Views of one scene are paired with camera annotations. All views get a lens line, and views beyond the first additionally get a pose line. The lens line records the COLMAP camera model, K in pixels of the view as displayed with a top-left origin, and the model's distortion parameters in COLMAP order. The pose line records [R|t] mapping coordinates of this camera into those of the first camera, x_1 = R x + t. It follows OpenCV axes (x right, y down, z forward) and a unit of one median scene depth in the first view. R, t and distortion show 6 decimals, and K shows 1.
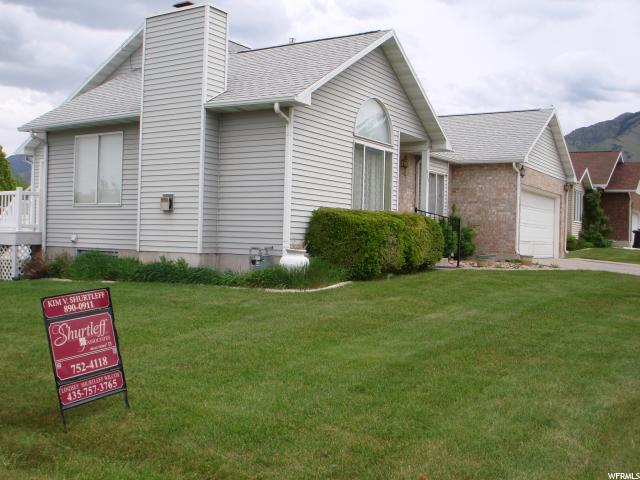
lens RADIAL K [[720.1, 0, 320.0], [0, 720.1, 240.0], [0, 0, 1]] dist [-0.113307, -0.027110]
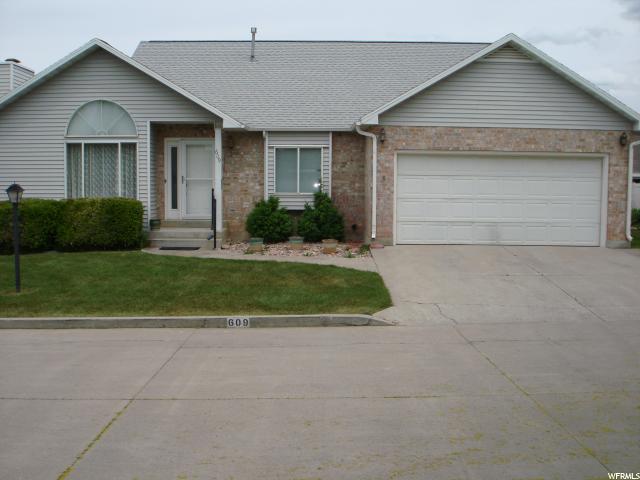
lens RADIAL K [[720.1, 0, 320.0], [0, 720.1, 240.0], [0, 0, 1]] dist [-0.113307, -0.027110]
pose [[0.527002, 0.039694, -0.848937, 1.325302], [0.005749, 0.998719, 0.050266, -0.028234], [0.849845, -0.031371, 0.526099, 0.732655]]
